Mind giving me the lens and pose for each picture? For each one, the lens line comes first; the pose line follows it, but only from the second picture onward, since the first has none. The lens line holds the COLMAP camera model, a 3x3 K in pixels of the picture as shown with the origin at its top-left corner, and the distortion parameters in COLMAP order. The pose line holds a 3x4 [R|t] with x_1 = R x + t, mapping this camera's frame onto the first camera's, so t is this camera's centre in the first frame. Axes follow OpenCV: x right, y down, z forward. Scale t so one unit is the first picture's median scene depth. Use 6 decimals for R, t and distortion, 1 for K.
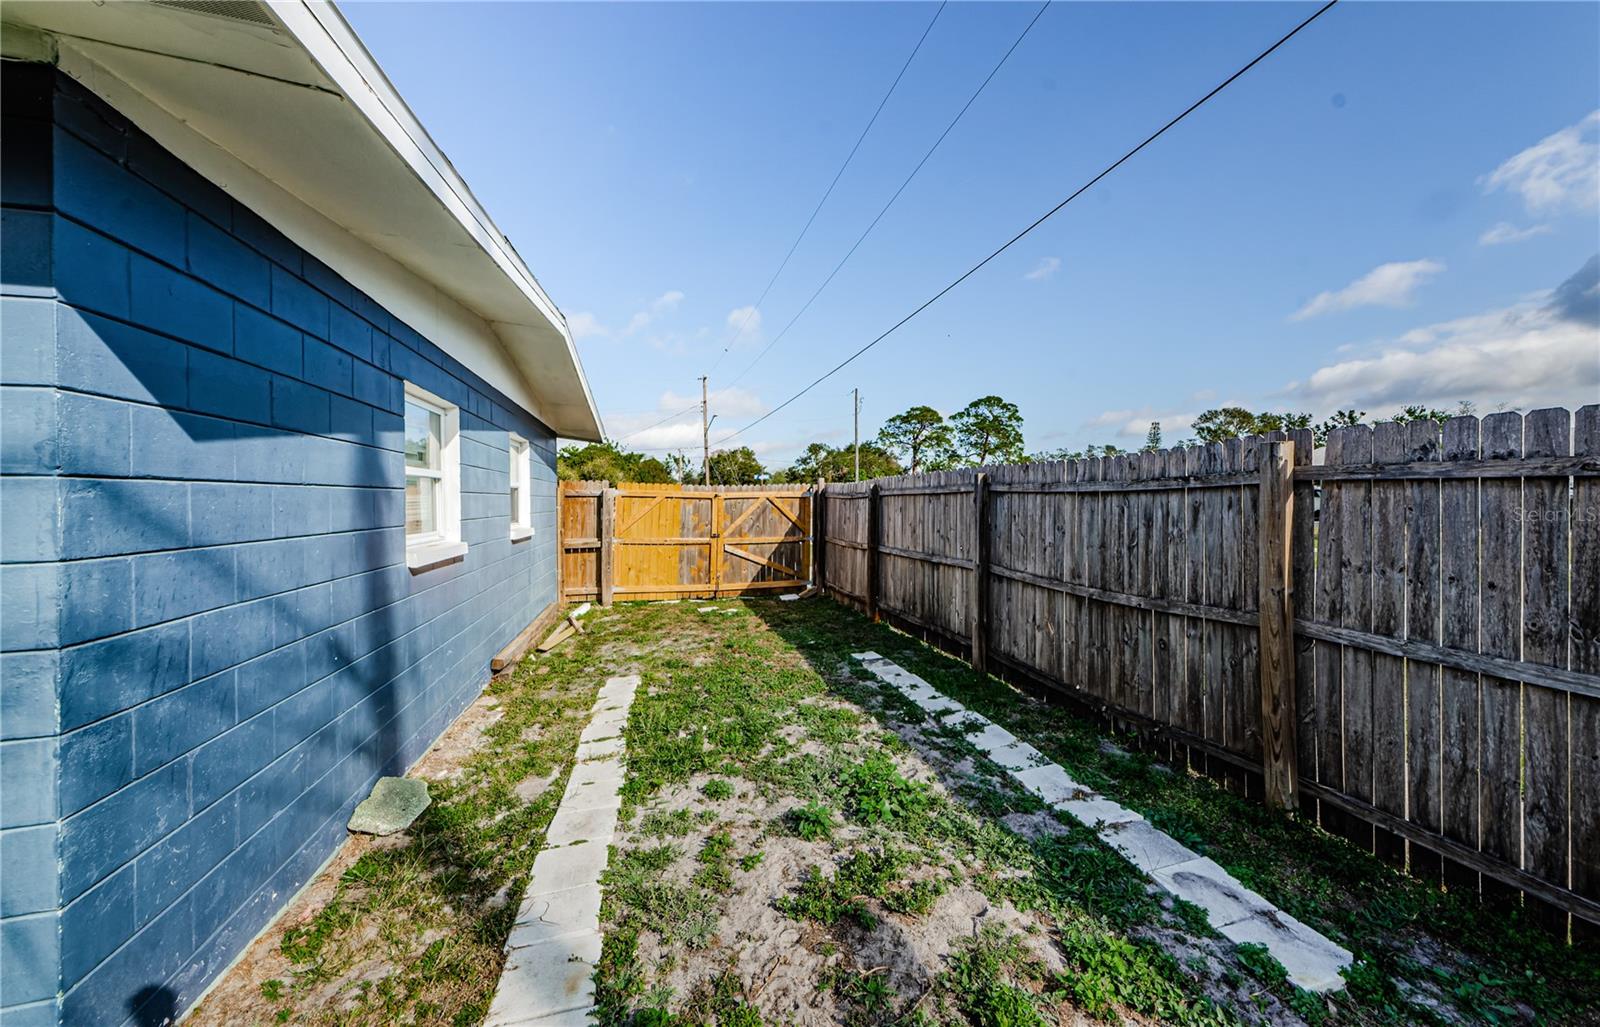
lens RADIAL K [[561.1, 0, 800.4], [0, 561.1, 503.4], [0, 0, 1]] dist [0.005674, -0.002075]
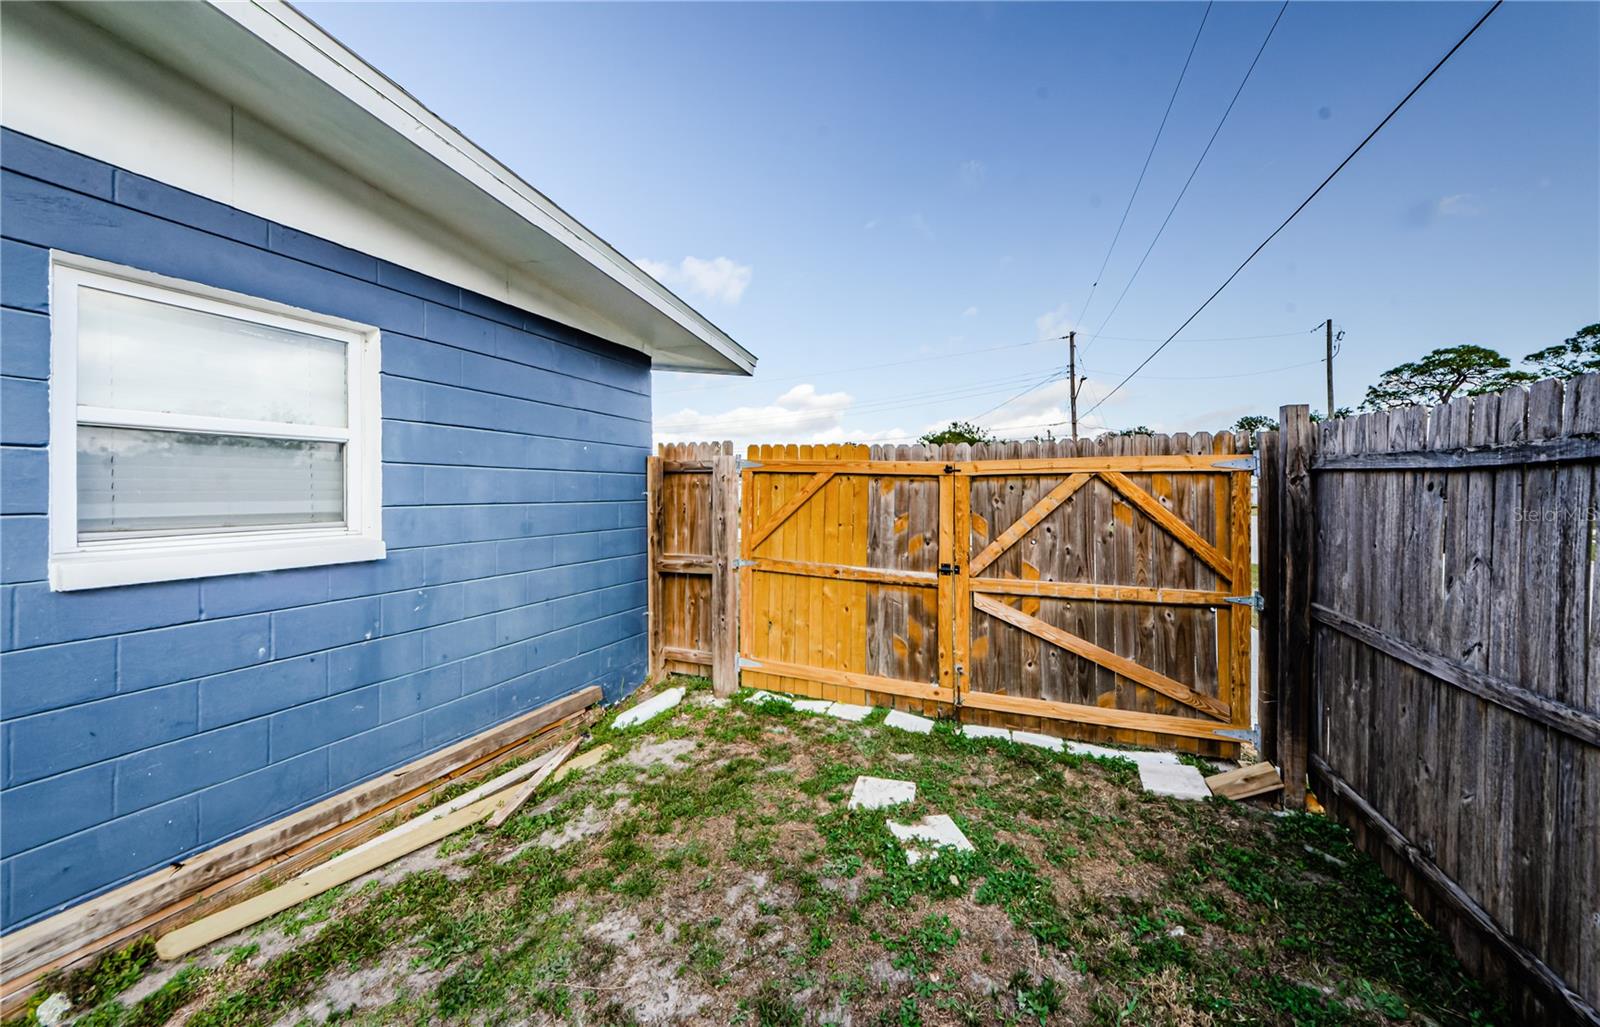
lens RADIAL K [[561.1, 0, 793.6], [0, 561.1, 480.5], [0, 0, 1]] dist [0.005674, -0.002075]
pose [[0.793662, -0.004751, -0.608341, 0.005617], [-0.007423, 0.999819, -0.017492, 0.002128], [0.608314, 0.018398, 0.793483, 0.604672]]
